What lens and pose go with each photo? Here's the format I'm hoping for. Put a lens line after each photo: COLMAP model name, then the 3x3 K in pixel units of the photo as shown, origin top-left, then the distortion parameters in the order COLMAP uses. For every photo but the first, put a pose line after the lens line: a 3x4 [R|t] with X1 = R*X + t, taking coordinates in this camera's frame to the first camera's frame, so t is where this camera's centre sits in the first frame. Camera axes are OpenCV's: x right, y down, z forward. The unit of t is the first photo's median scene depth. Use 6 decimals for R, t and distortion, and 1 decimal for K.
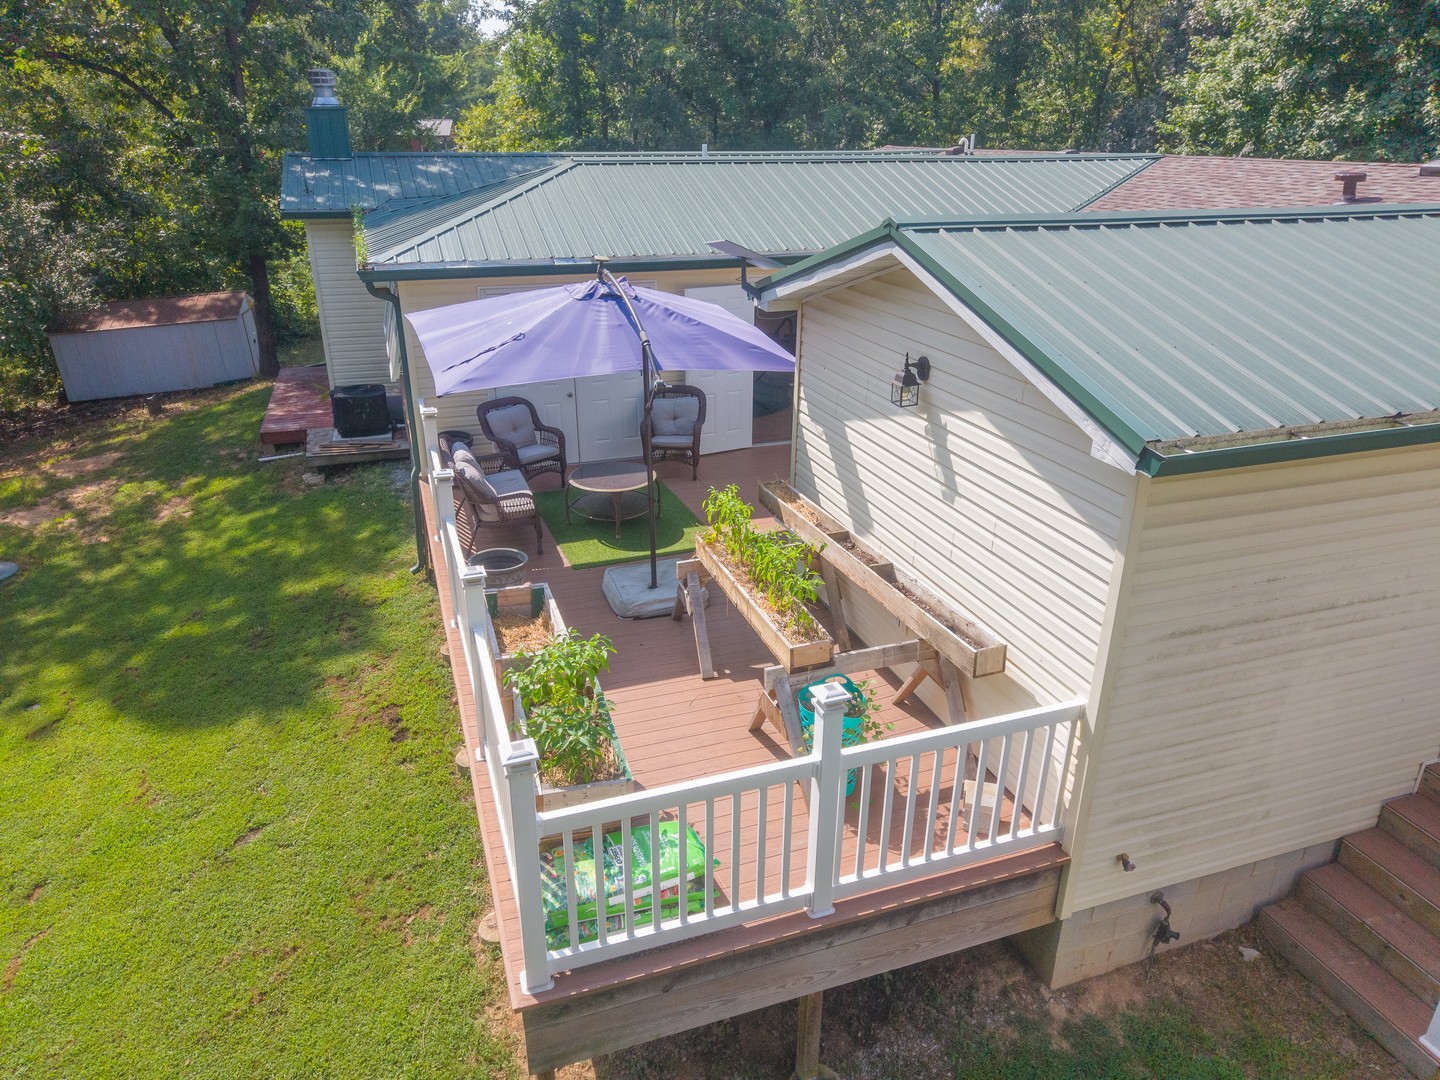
lens RADIAL K [[961.3, 0, 720.0], [0, 961.3, 540.0], [0, 0, 1]] dist [0.028500, -0.022334]
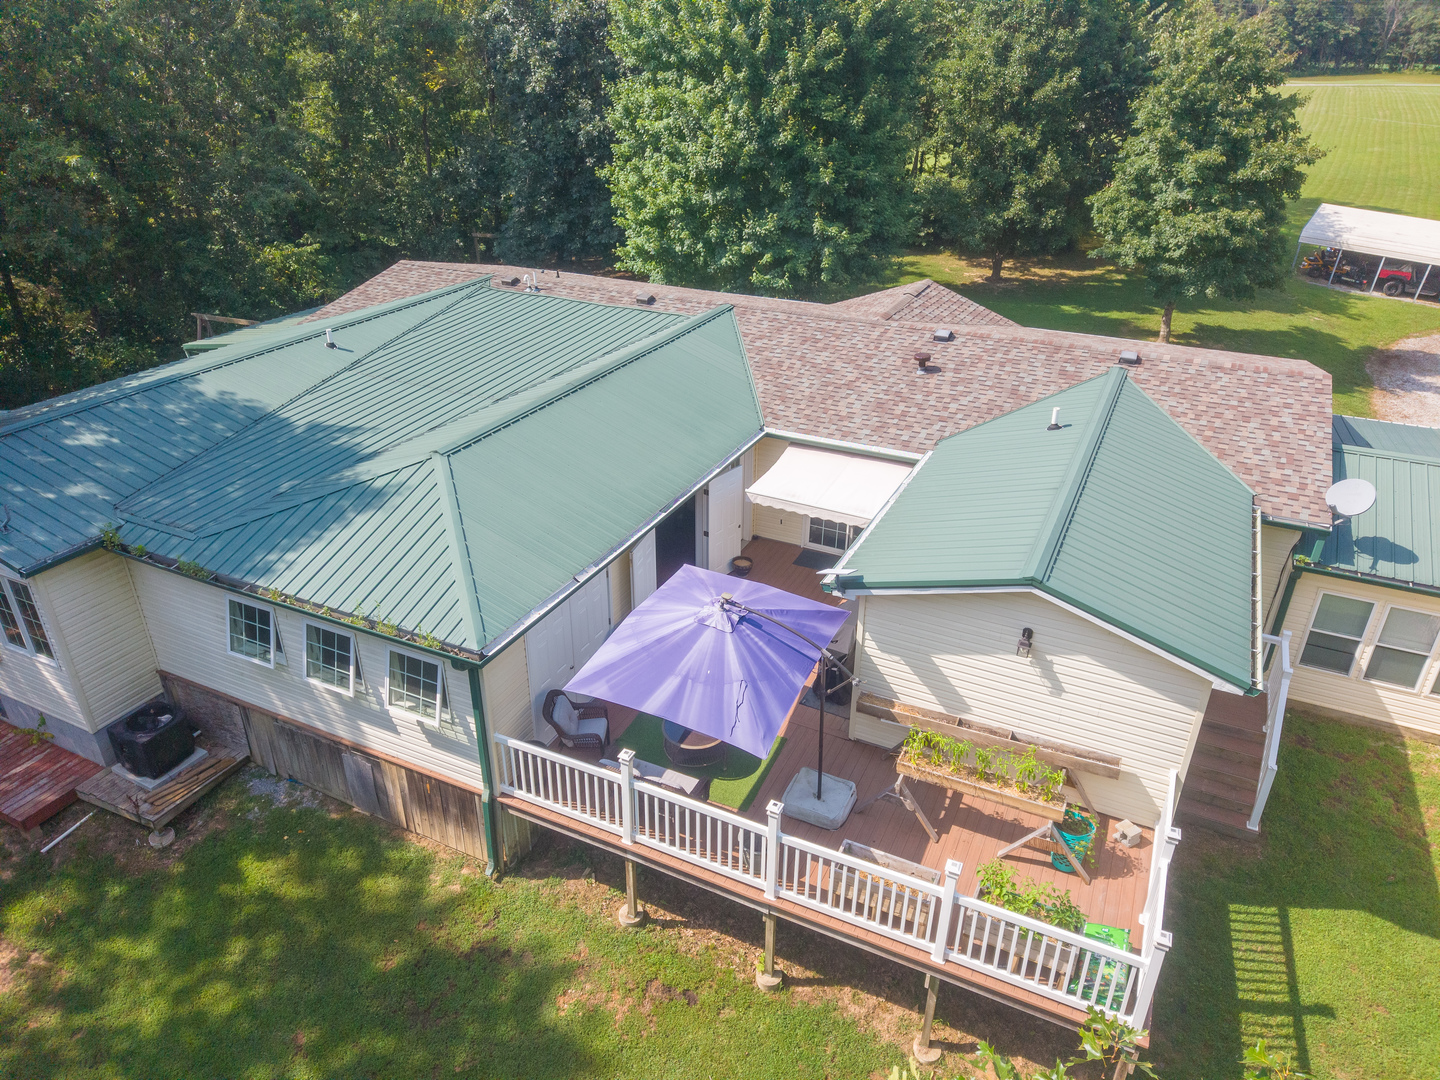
lens RADIAL K [[961.3, 0, 720.0], [0, 961.3, 540.0], [0, 0, 1]] dist [0.028500, -0.022334]
pose [[0.702952, -0.331284, 0.629373, -1.313882], [0.274995, 0.942675, 0.189054, -0.864388], [-0.655924, 0.040179, 0.753756, -0.010520]]
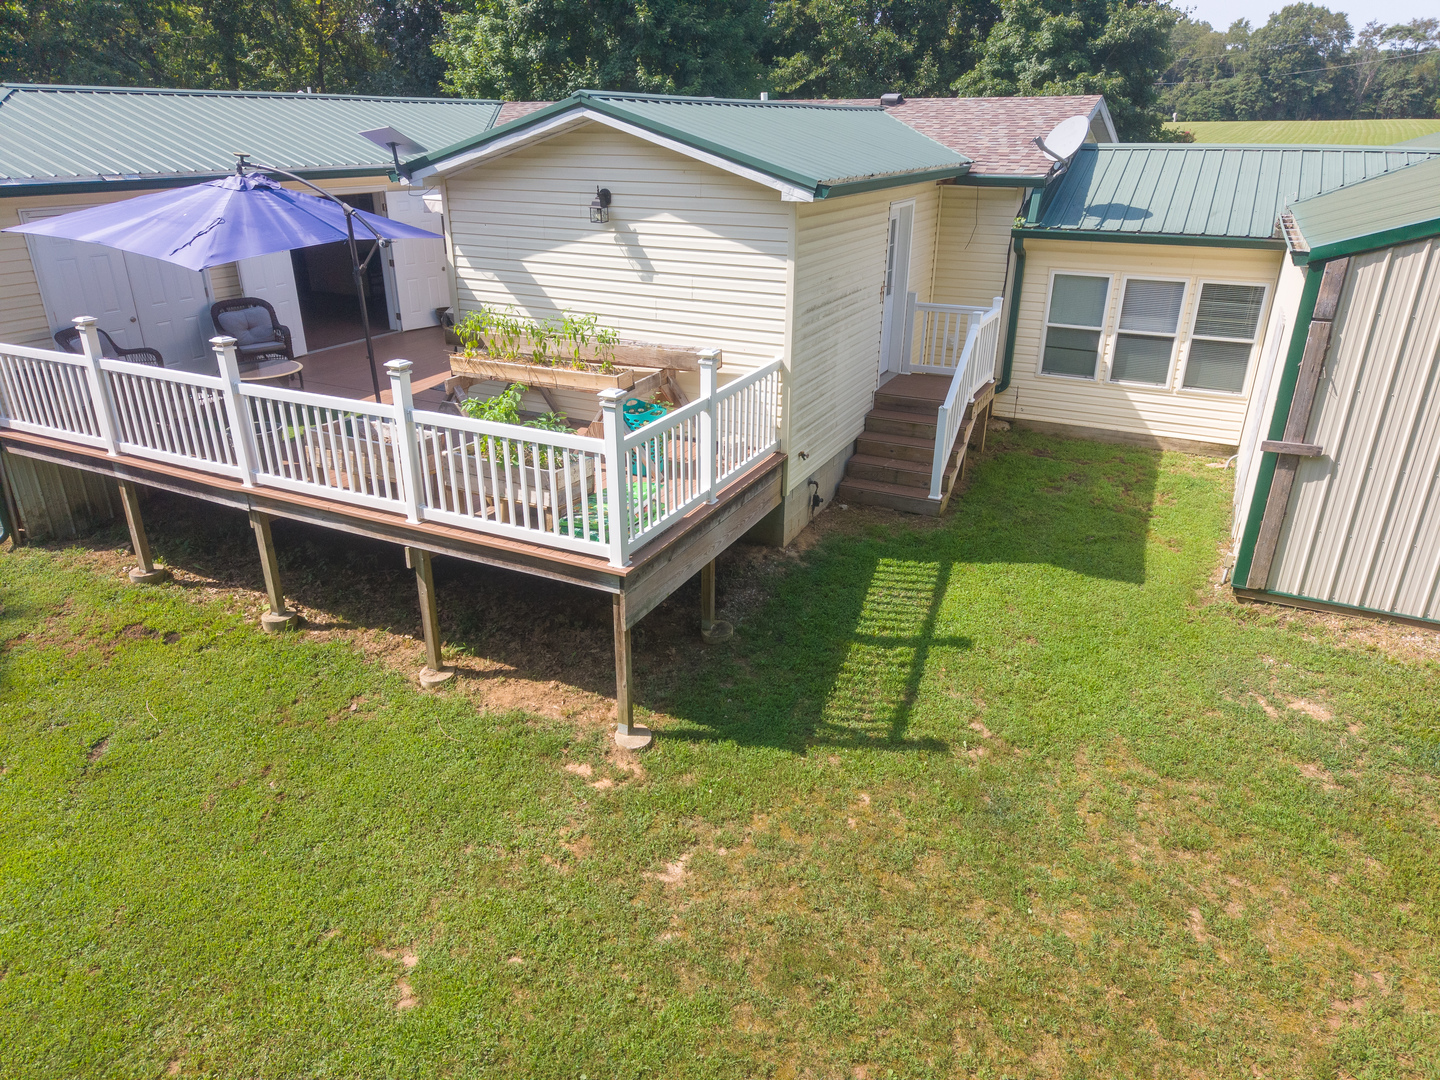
lens RADIAL K [[961.3, 0, 720.0], [0, 961.3, 540.0], [0, 0, 1]] dist [0.028500, -0.022334]
pose [[0.710971, -0.279969, 0.645087, -0.794137], [0.274378, 0.955066, 0.112099, 0.216796], [-0.647485, 0.097299, 0.755841, -0.207647]]
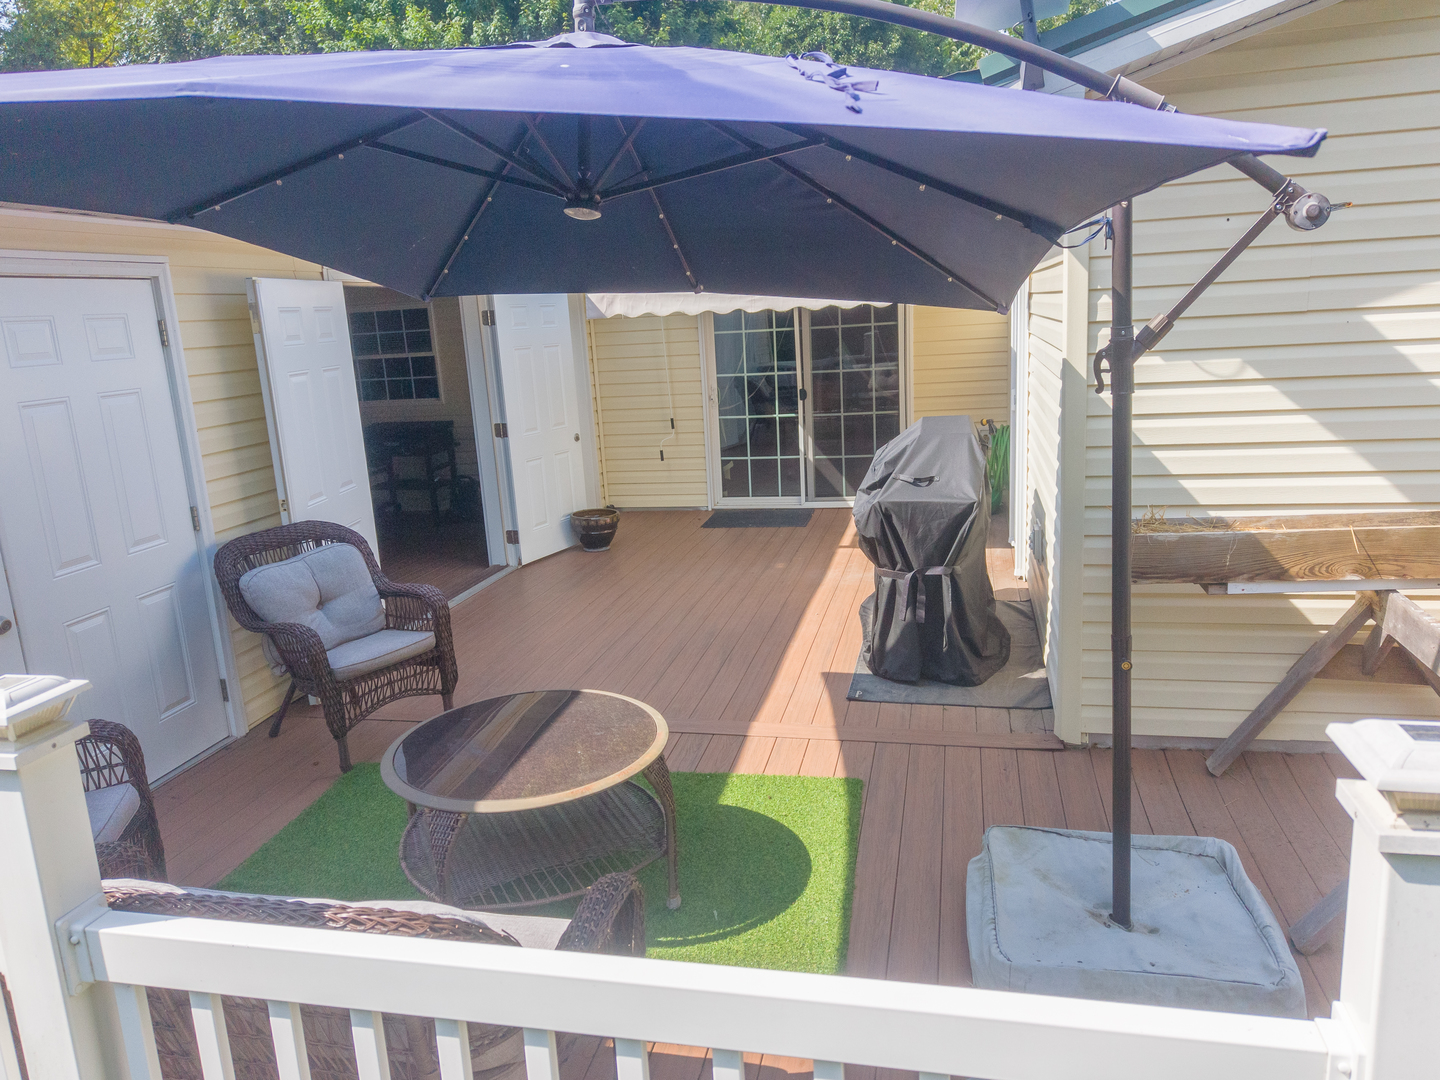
lens RADIAL K [[1032.2, 0, 720.0], [0, 1032.2, 540.0], [0, 0, 1]] dist [0.022764, -0.018854]
pose [[0.521356, -0.218876, 0.824792, -0.549095], [0.387299, 0.921954, -0.000154, -0.165824], [-0.760386, 0.319521, 0.565437, 1.188451]]
